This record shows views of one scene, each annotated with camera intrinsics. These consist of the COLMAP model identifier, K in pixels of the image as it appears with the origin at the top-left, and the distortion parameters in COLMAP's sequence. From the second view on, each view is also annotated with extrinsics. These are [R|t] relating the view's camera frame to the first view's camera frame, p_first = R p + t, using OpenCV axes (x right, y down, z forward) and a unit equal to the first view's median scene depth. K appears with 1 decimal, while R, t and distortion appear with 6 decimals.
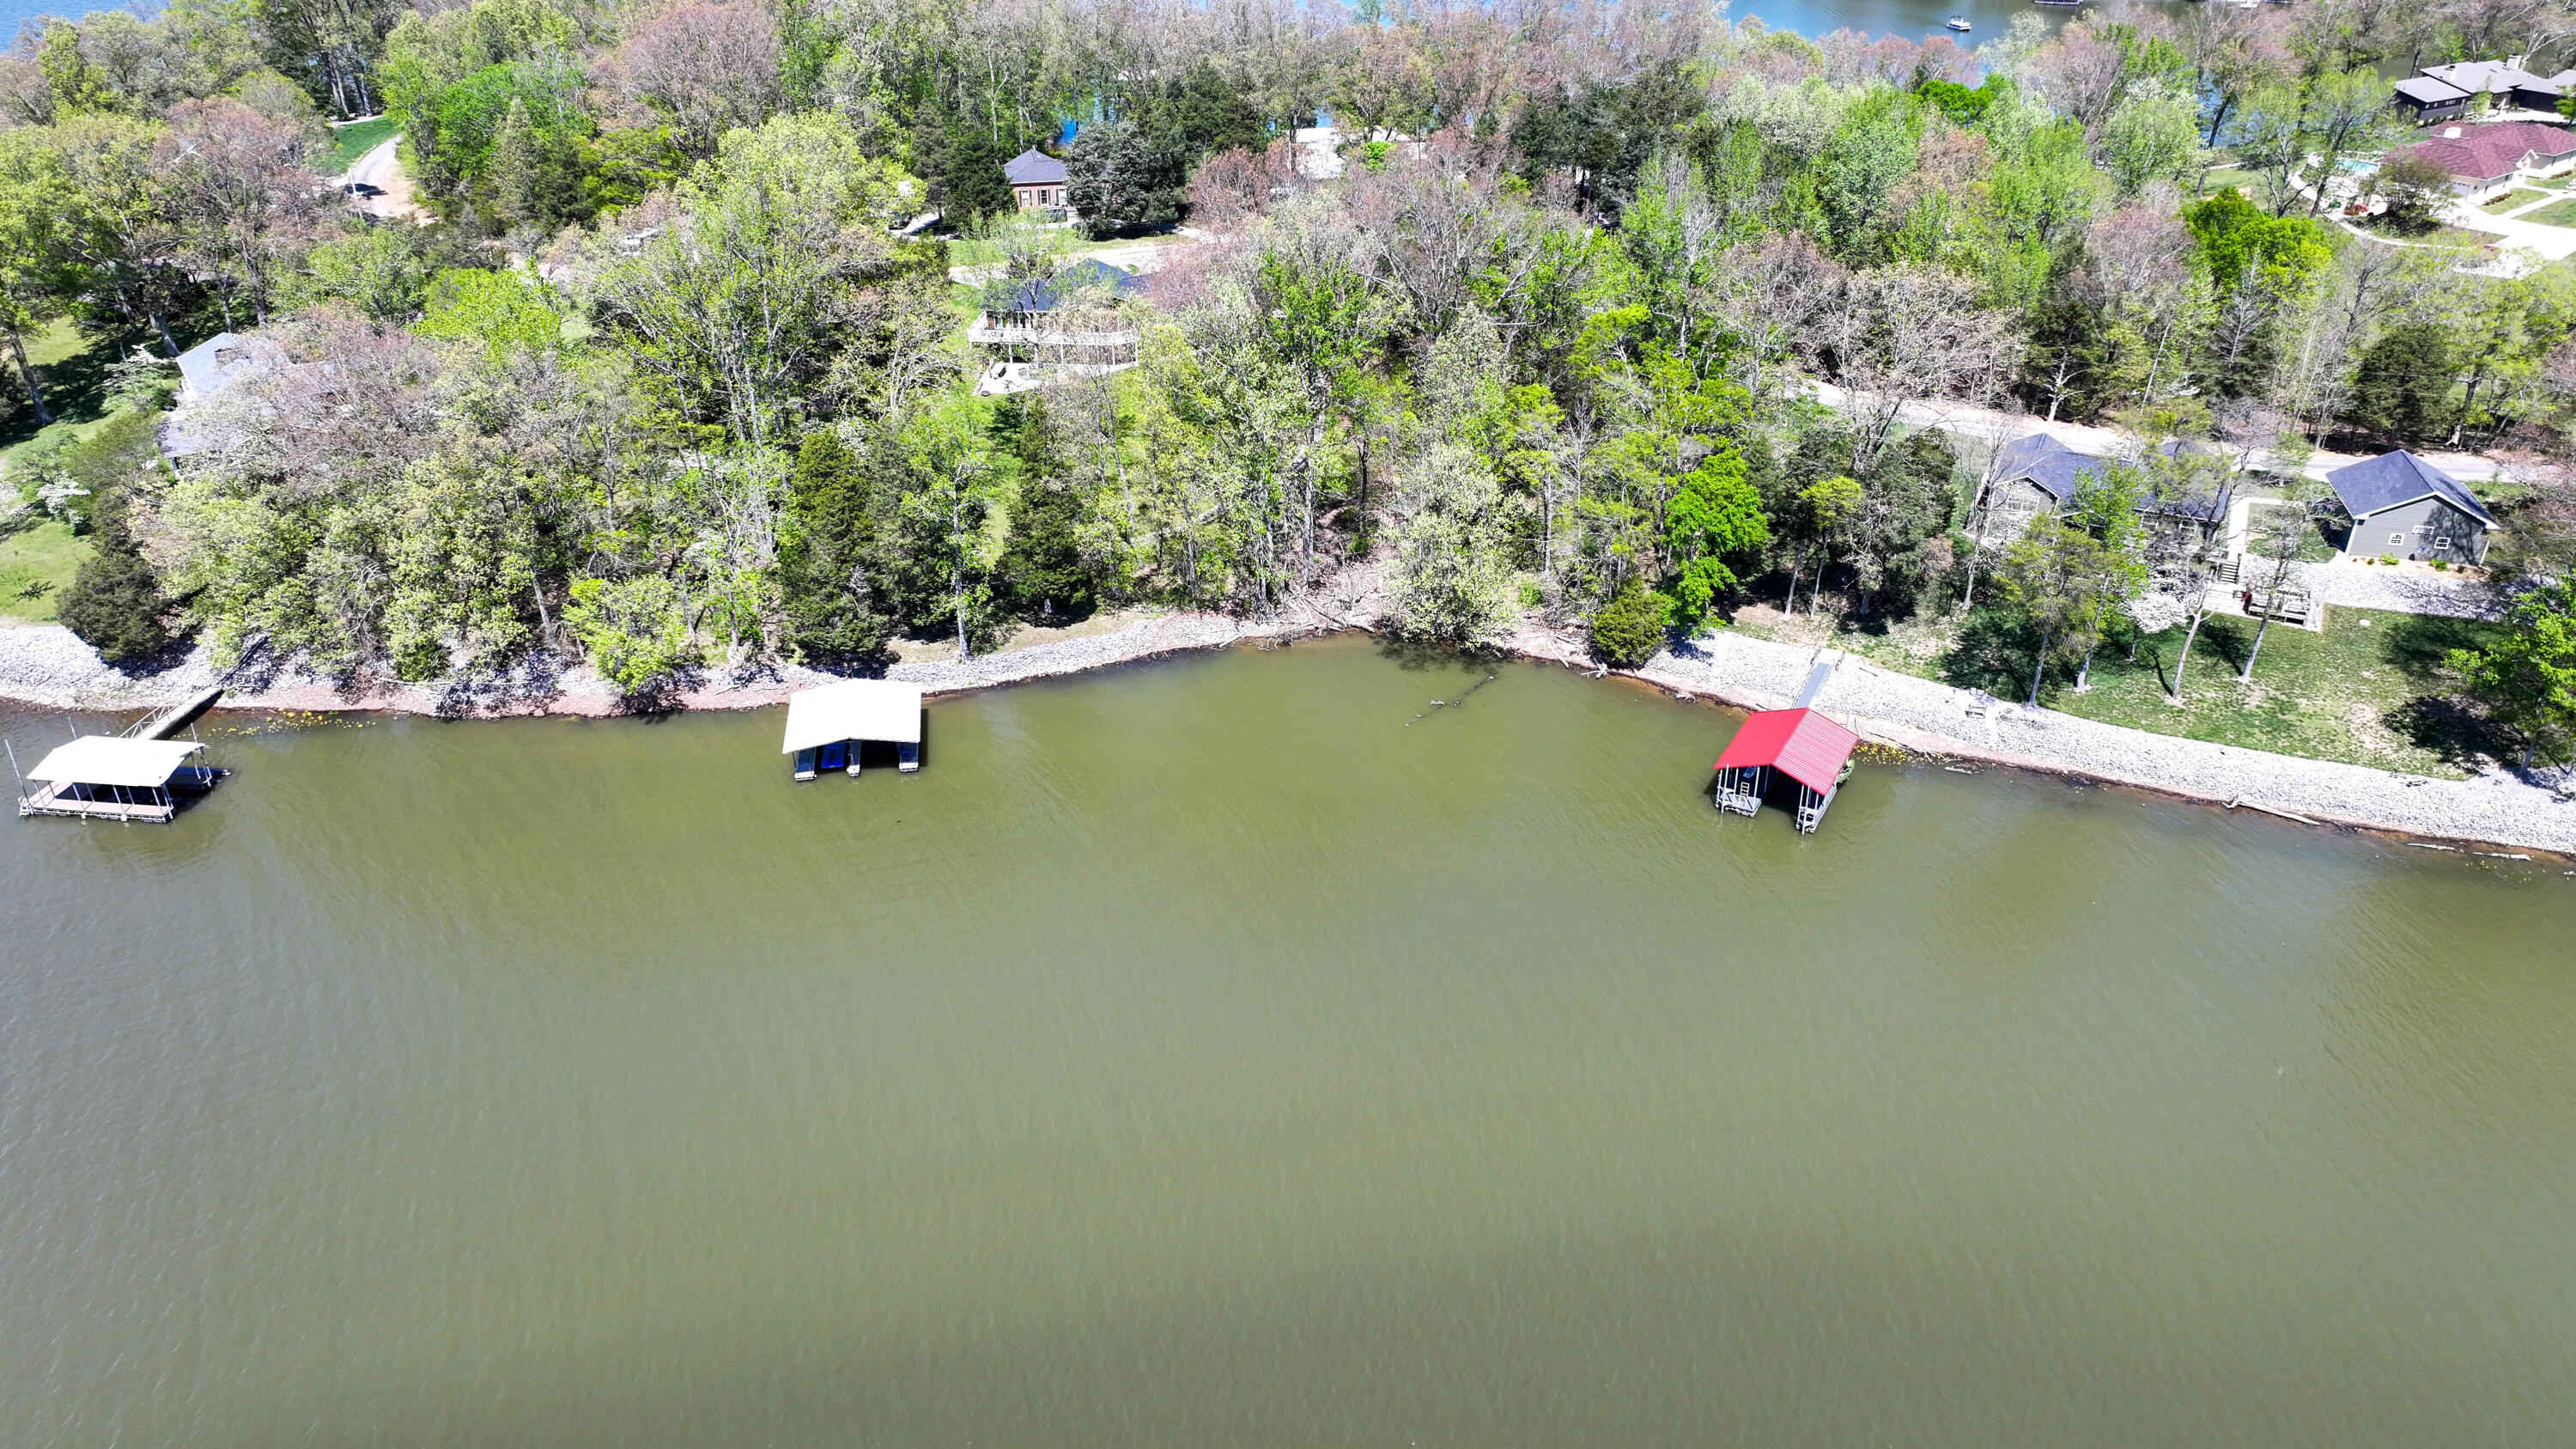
lens RADIAL K [[1813.8, 0, 1286.9], [0, 1813.8, 725.7], [0, 0, 1]] dist [-0.004561, 0.022389]
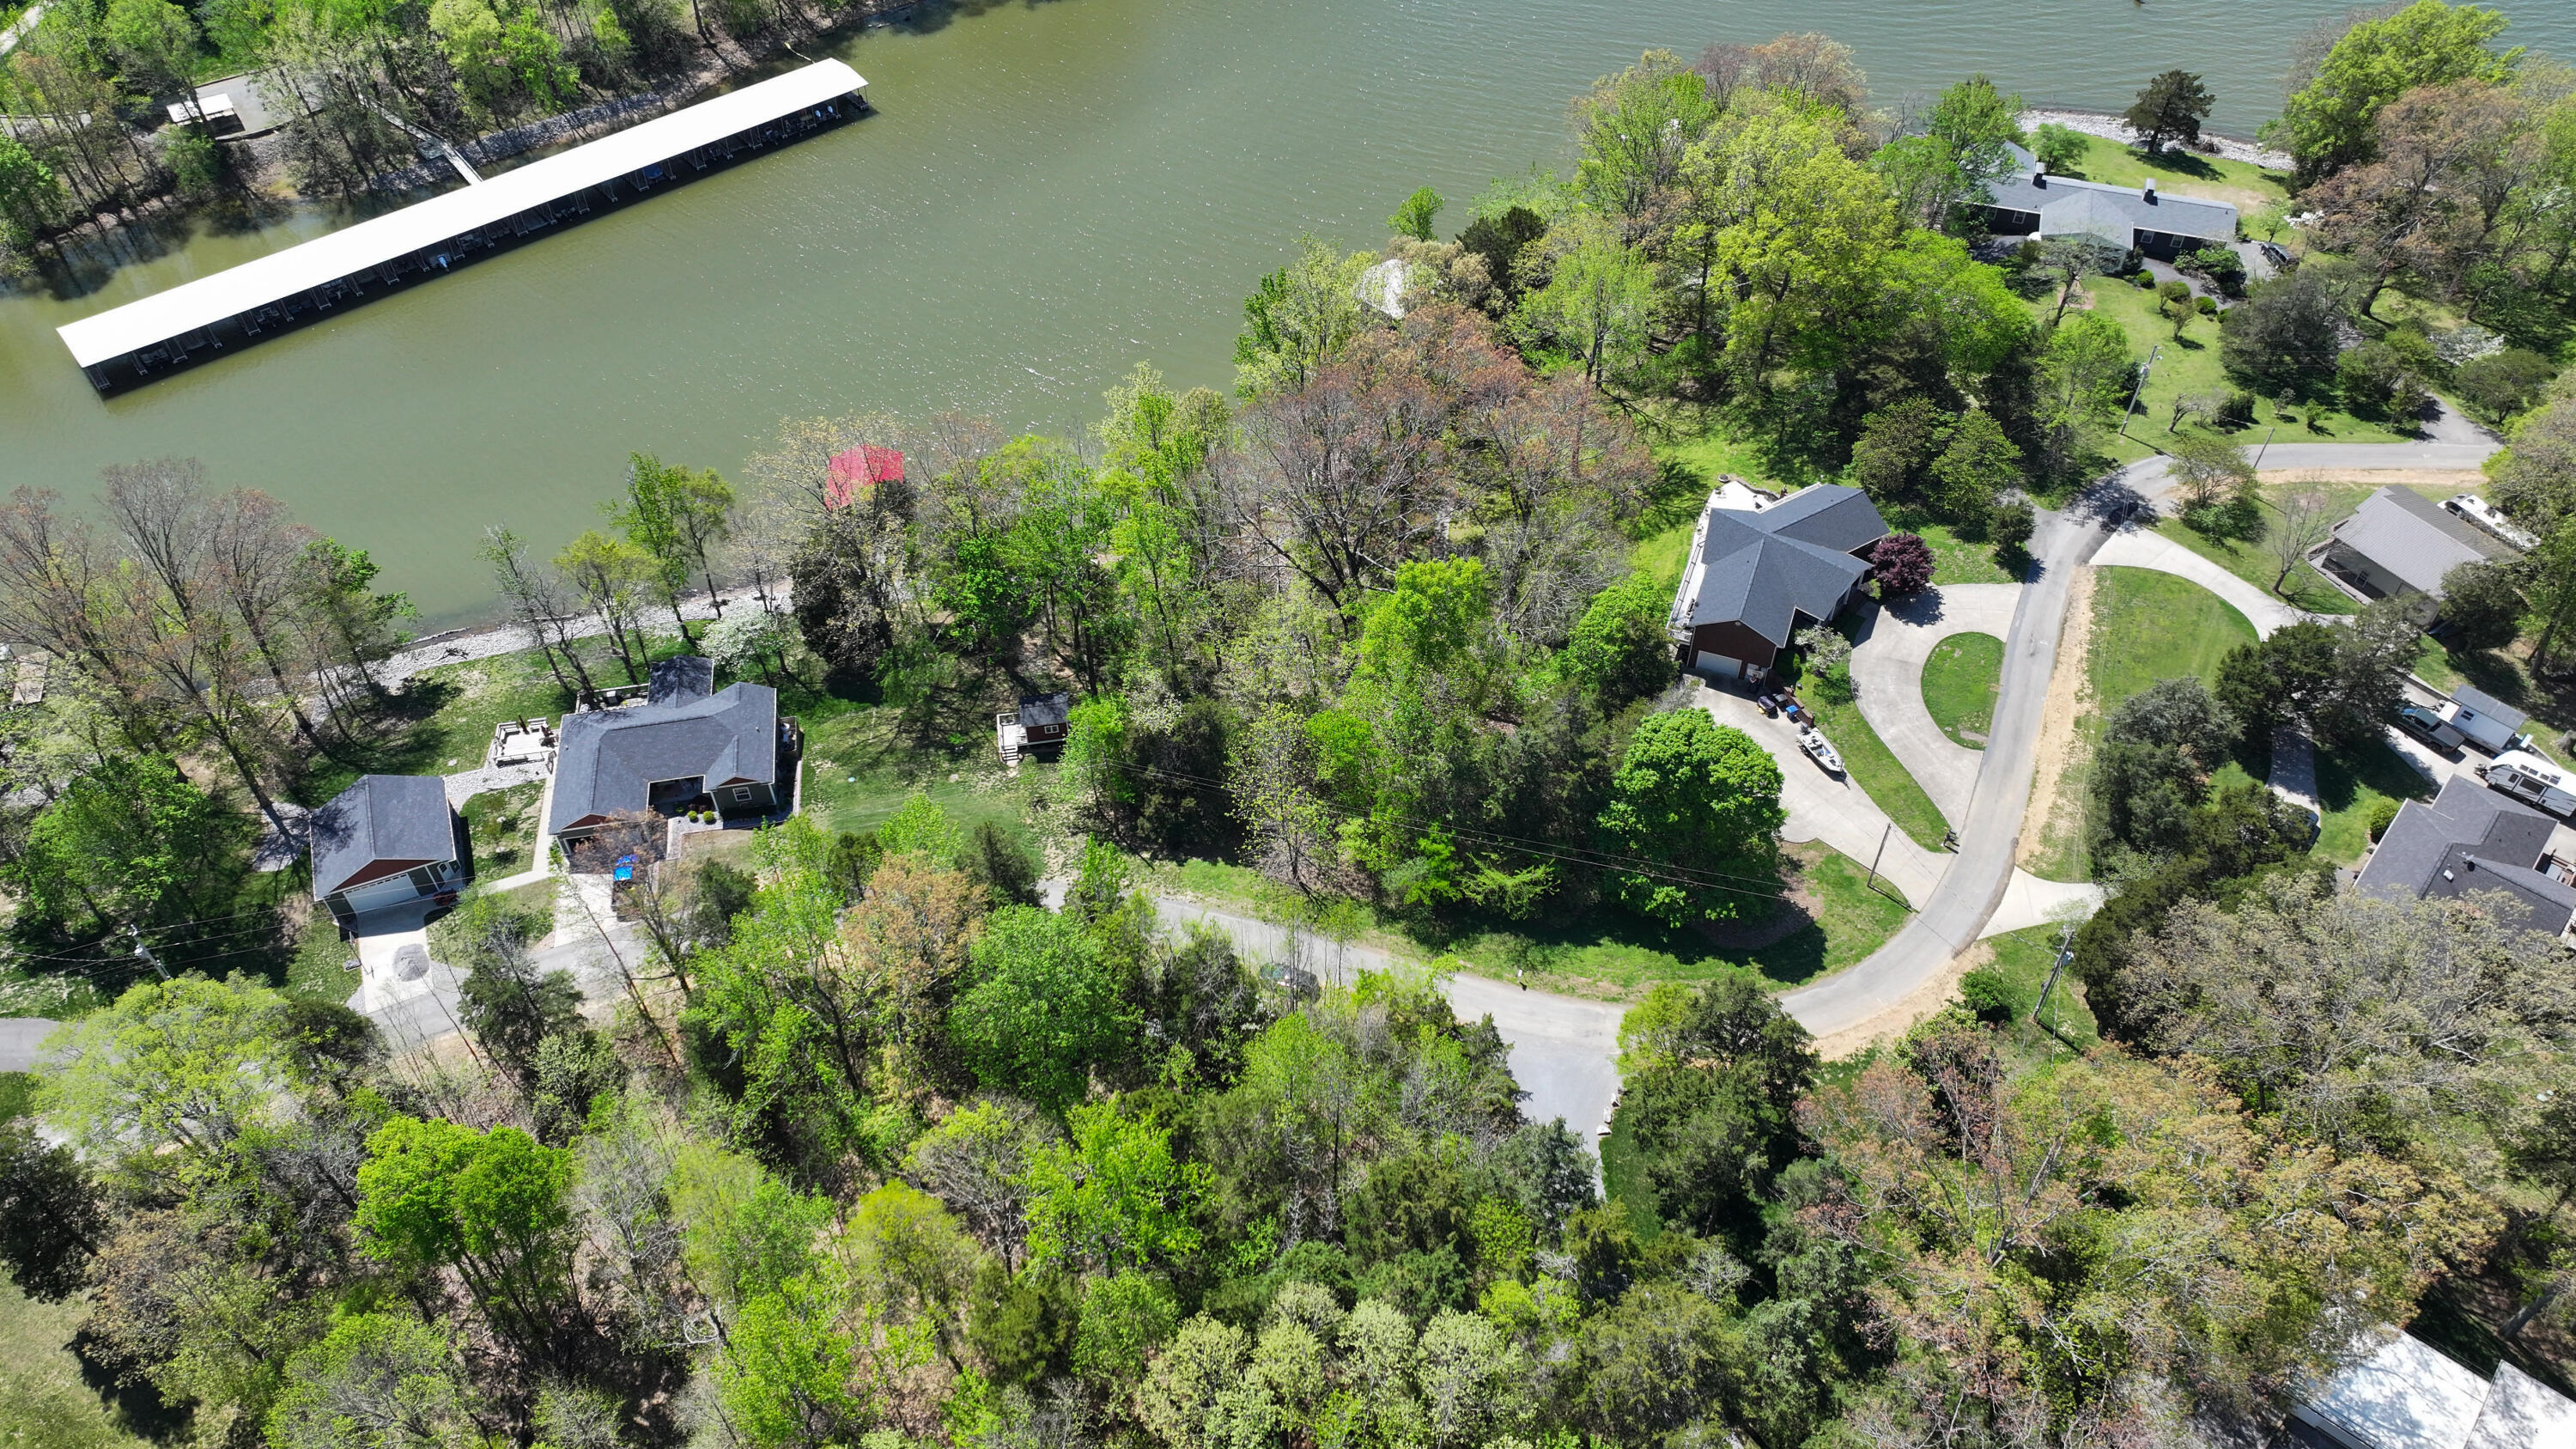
lens RADIAL K [[1813.8, 0, 1291.9], [0, 1813.8, 716.3], [0, 0, 1]] dist [-0.004561, 0.022389]
pose [[-0.799776, 0.440615, -0.407697, 0.601401], [-0.282204, 0.323465, 0.903179, -1.190386], [0.529830, 0.837394, -0.134356, 1.354623]]
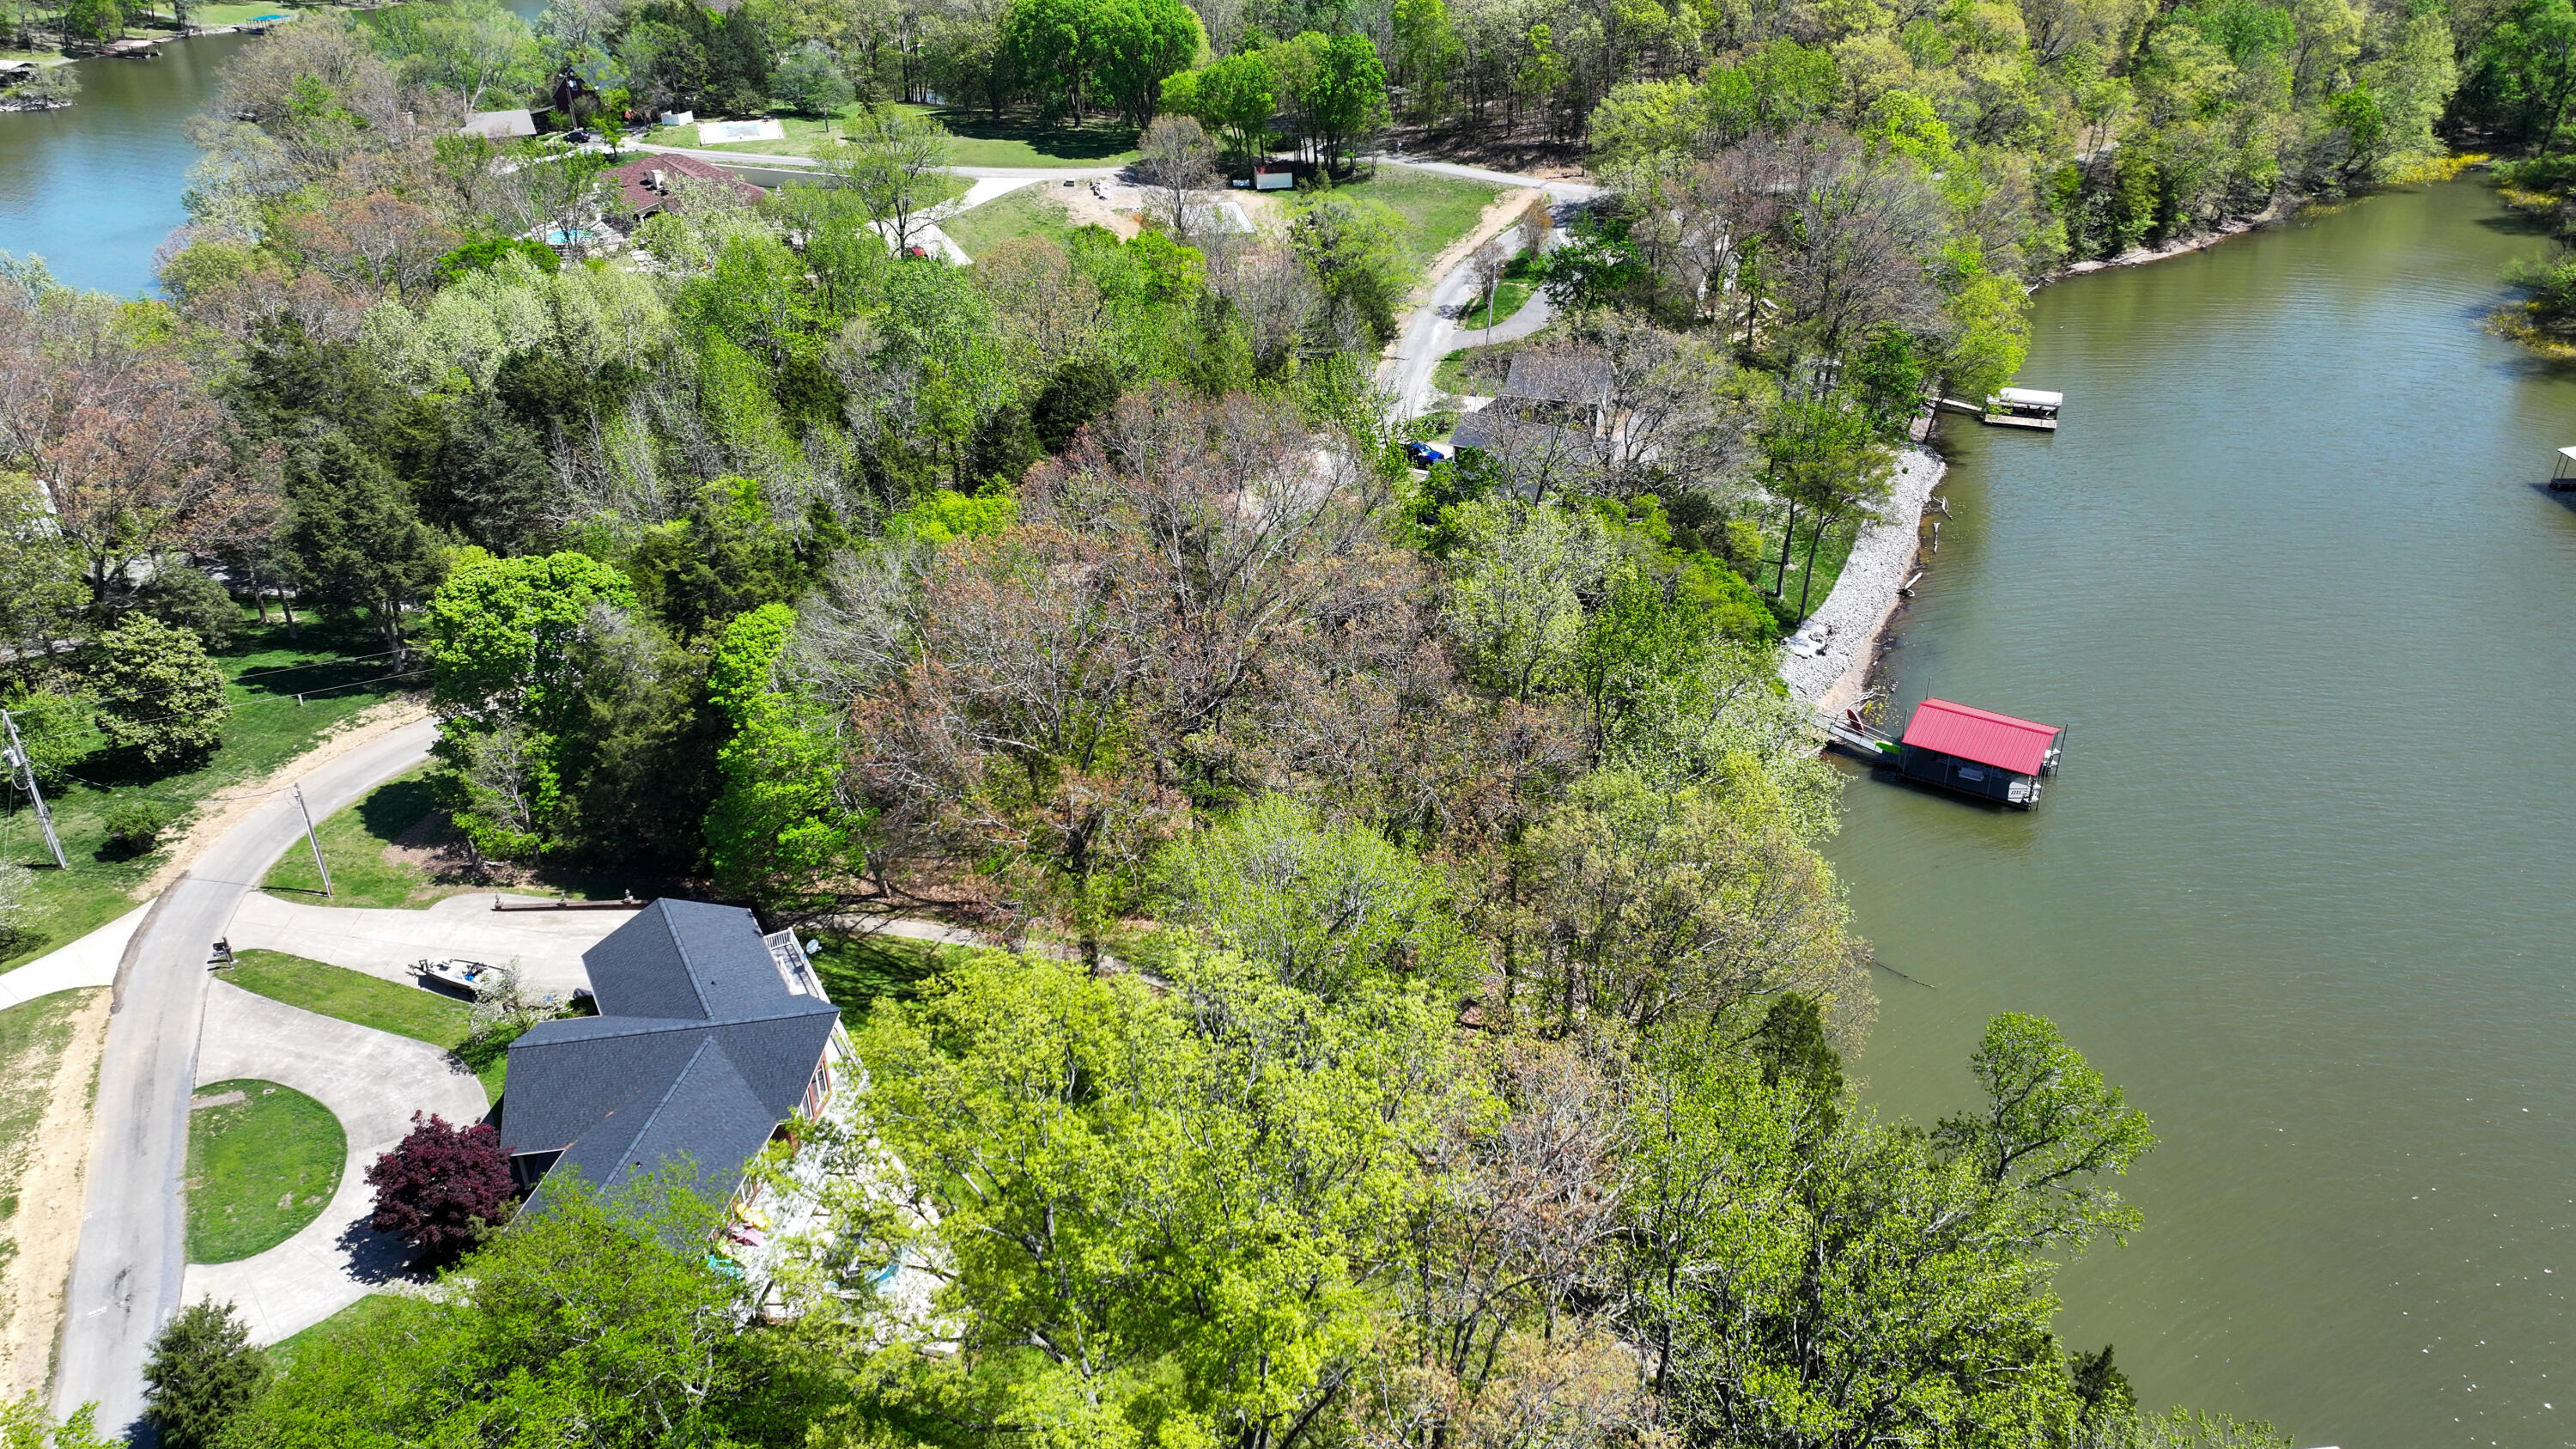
lens RADIAL K [[1813.8, 0, 1293.6], [0, 1813.8, 715.4], [0, 0, 1]] dist [-0.004561, 0.022389]
pose [[0.058399, -0.471644, 0.879853, -0.562996], [0.497793, 0.777724, 0.383858, -0.509103], [-0.865327, 0.415568, 0.280200, 0.917389]]
